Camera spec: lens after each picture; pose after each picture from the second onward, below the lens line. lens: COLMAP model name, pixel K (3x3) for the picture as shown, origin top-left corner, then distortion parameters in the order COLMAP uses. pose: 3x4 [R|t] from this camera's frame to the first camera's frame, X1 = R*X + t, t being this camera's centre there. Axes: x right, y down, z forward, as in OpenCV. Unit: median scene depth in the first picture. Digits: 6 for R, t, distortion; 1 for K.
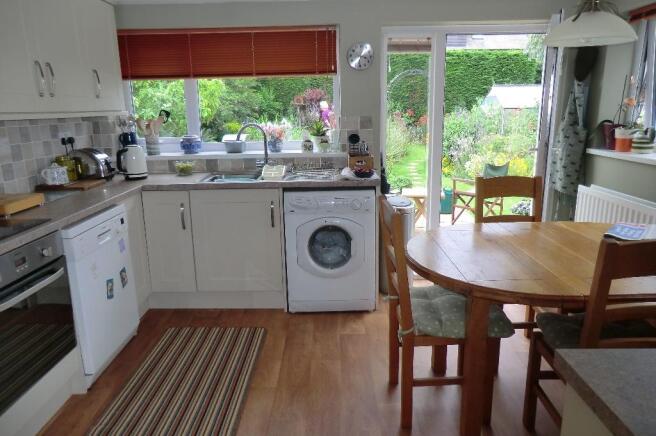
lens RADIAL K [[472.9, 0, 328.4], [0, 472.9, 209.6], [0, 0, 1]] dist [-0.003967, -0.001330]
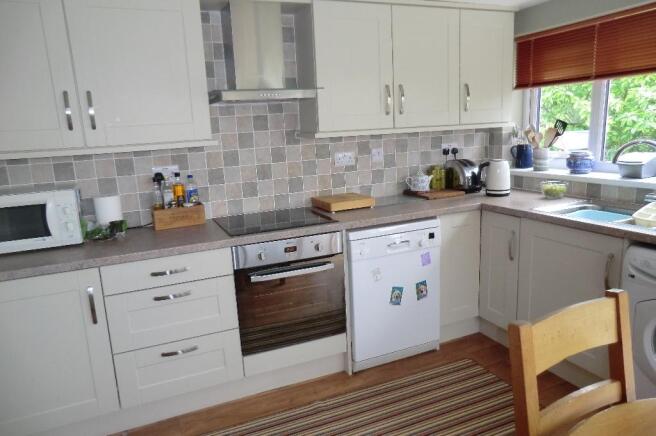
lens RADIAL K [[456.9, 0, 328.6], [0, 456.9, 219.6], [0, 0, 1]] dist [0.000052, 0.002671]
pose [[0.412606, 0.185767, -0.891766, 0.282145], [-0.157054, 0.978831, 0.131238, -0.086679], [0.897268, 0.085906, 0.433047, 0.316664]]
